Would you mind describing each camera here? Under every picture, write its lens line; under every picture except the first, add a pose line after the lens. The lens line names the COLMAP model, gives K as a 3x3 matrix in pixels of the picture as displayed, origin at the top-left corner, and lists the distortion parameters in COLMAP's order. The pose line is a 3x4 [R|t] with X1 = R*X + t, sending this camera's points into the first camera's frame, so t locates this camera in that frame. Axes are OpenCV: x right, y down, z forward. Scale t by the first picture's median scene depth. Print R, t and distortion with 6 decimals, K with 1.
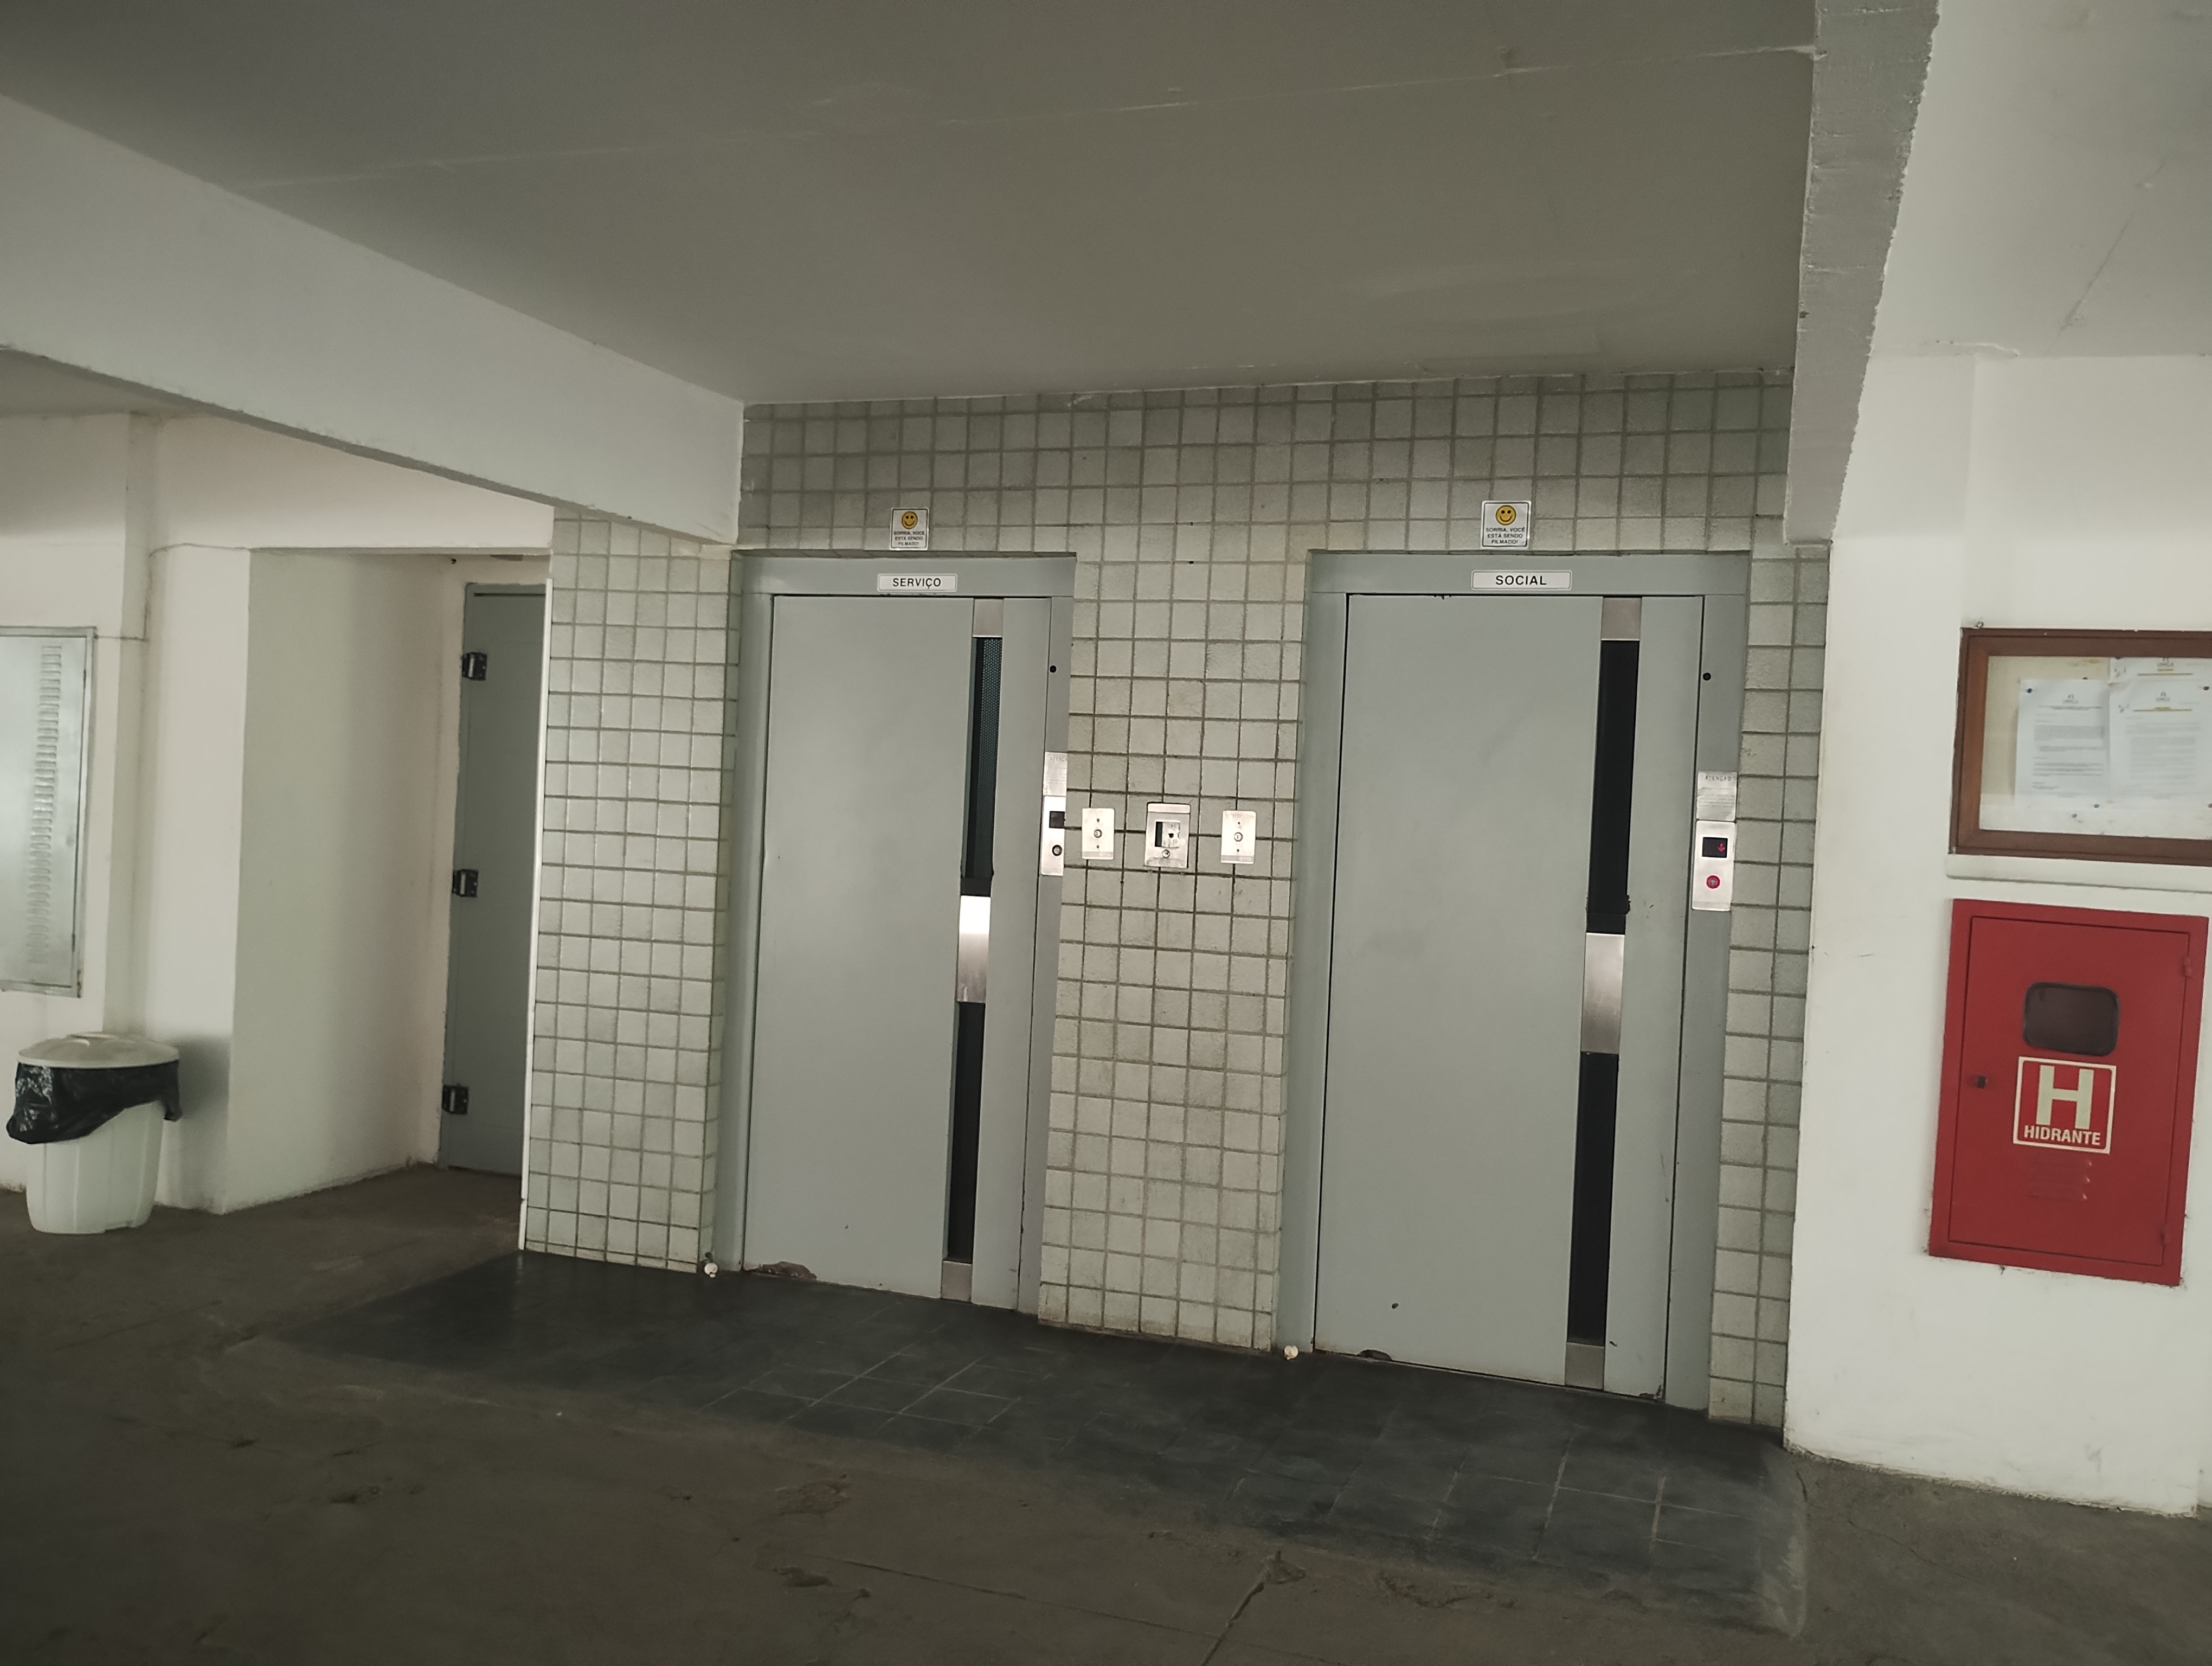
lens RADIAL K [[1830.6, 0, 1106.0], [0, 1830.6, 833.0], [0, 0, 1]] dist [0.059852, -0.086736]
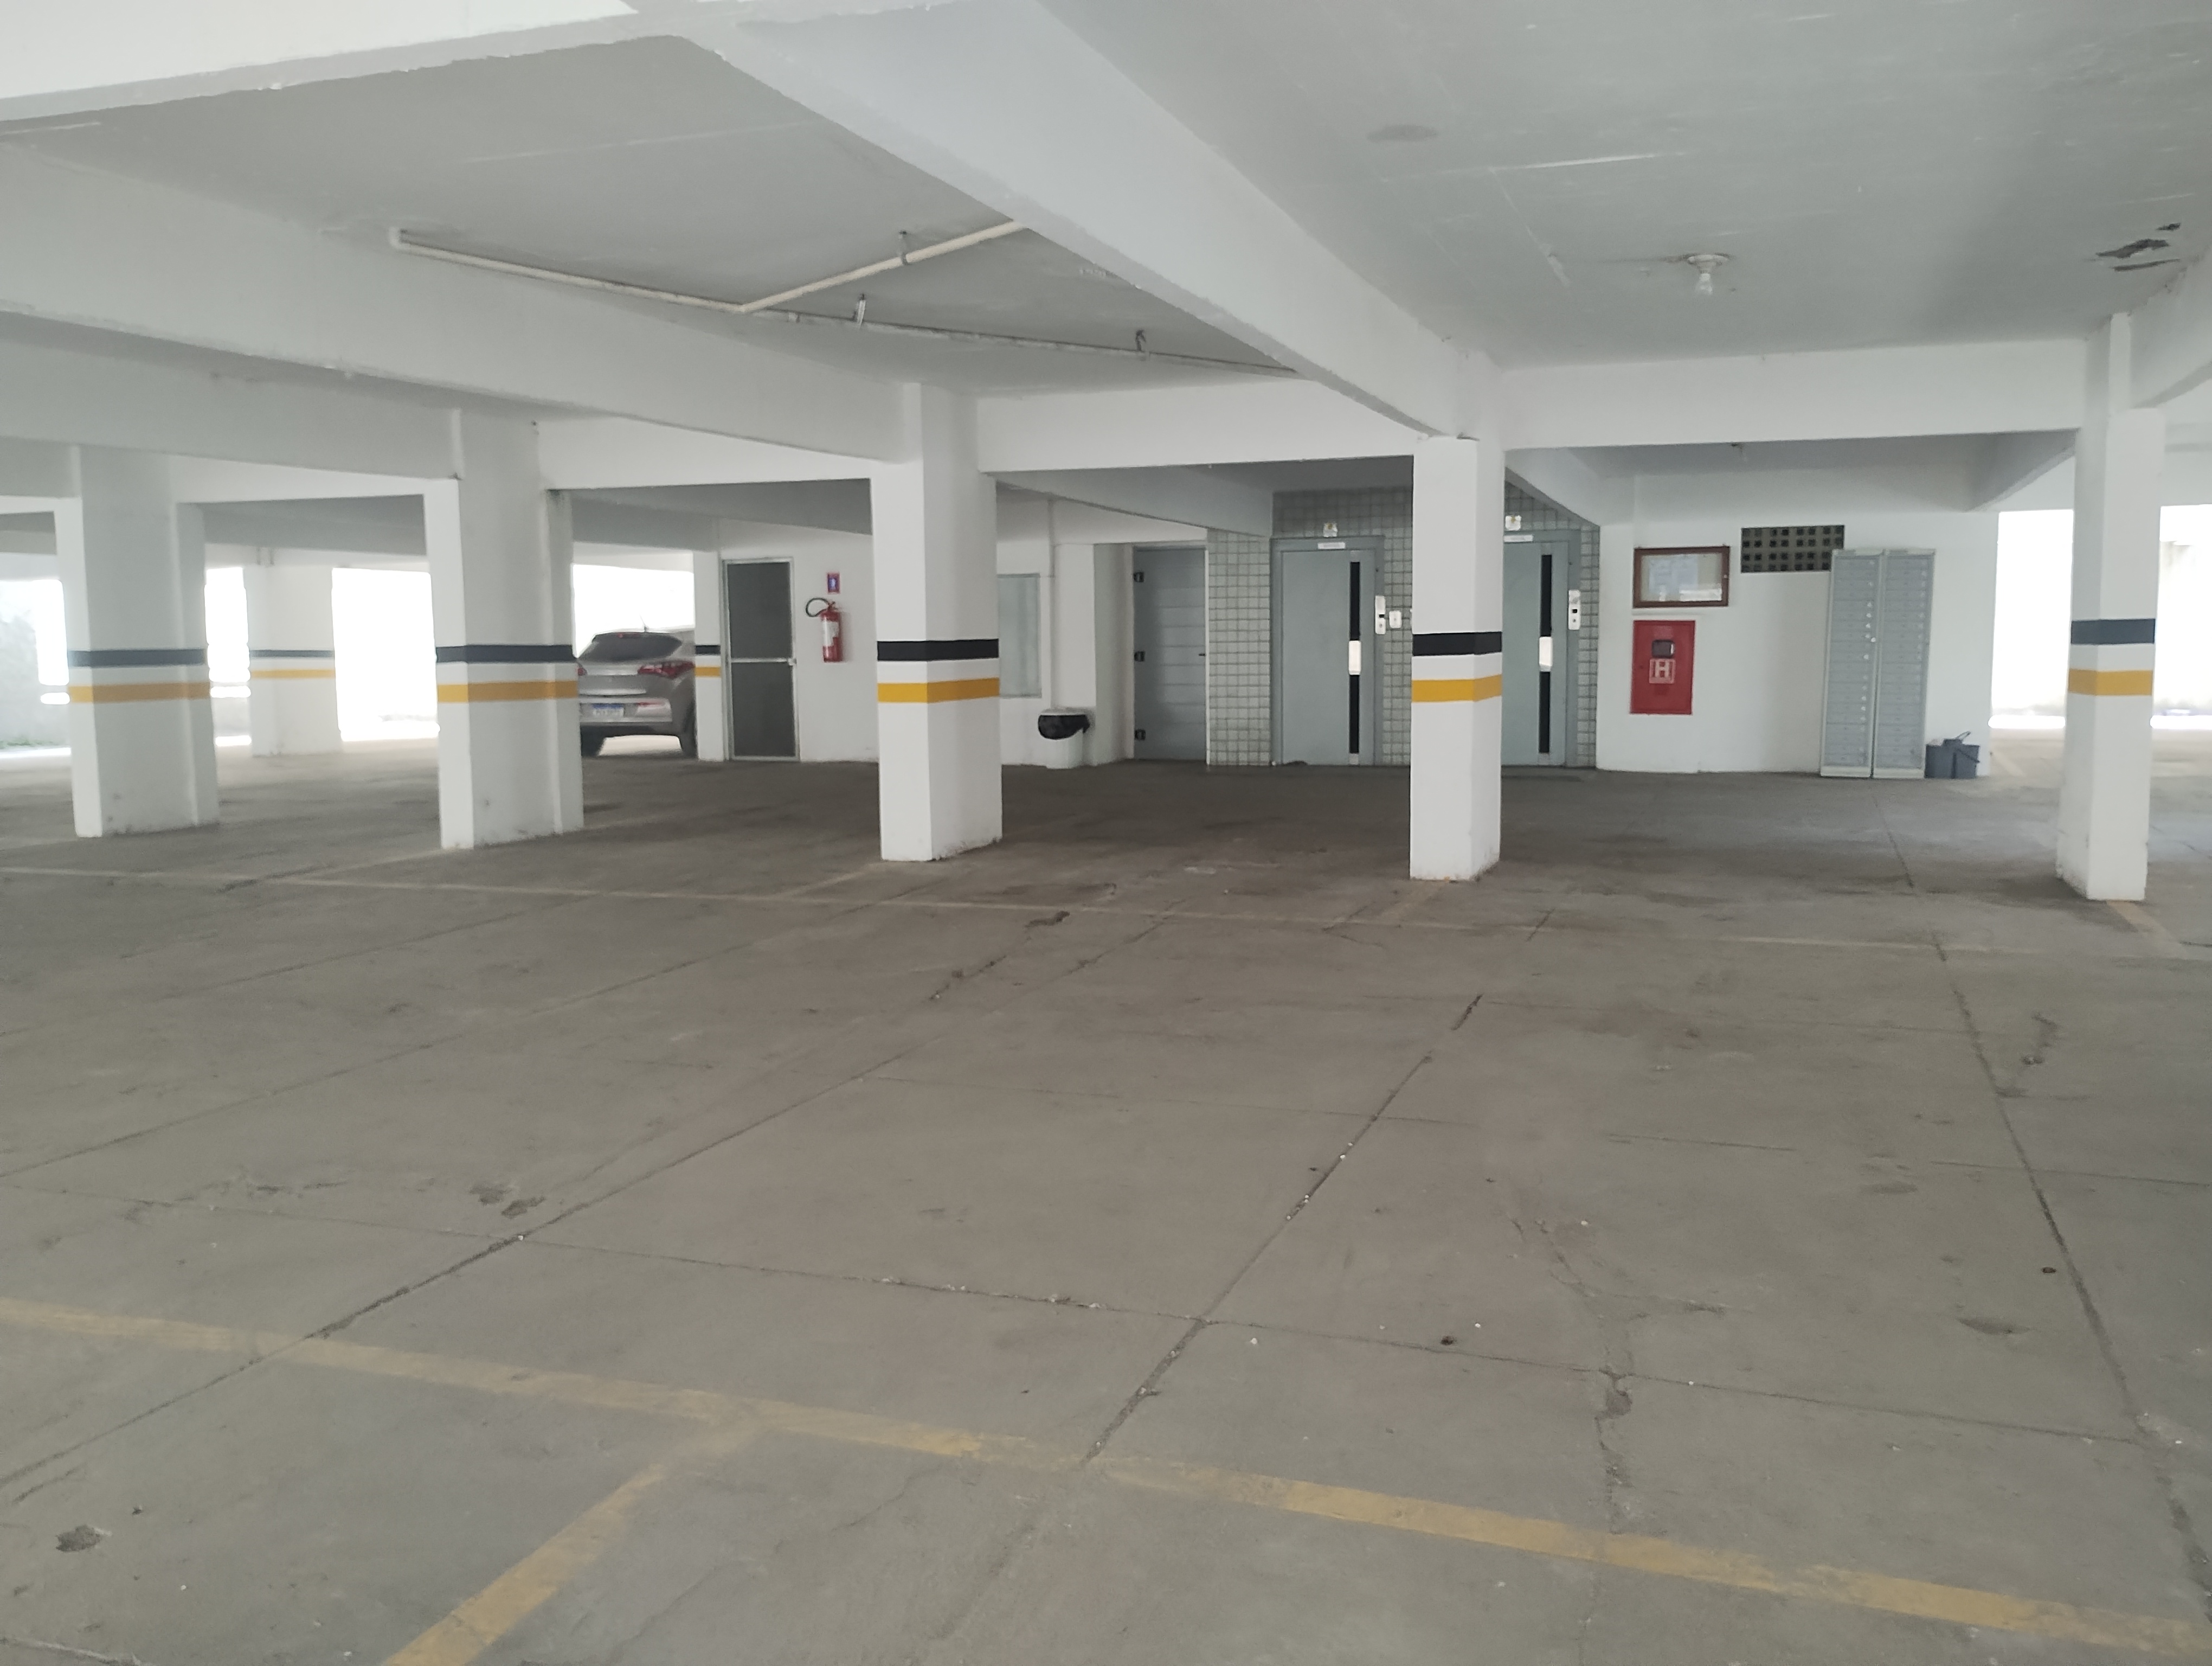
lens RADIAL K [[1897.2, 0, 1095.4], [0, 1897.2, 875.2], [0, 0, 1]] dist [0.059854, -0.006186]
pose [[0.998199, -0.059726, -0.005537, -0.539604], [0.059975, 0.992361, 0.107804, 0.054368], [-0.000944, -0.107942, 0.994157, -2.422524]]
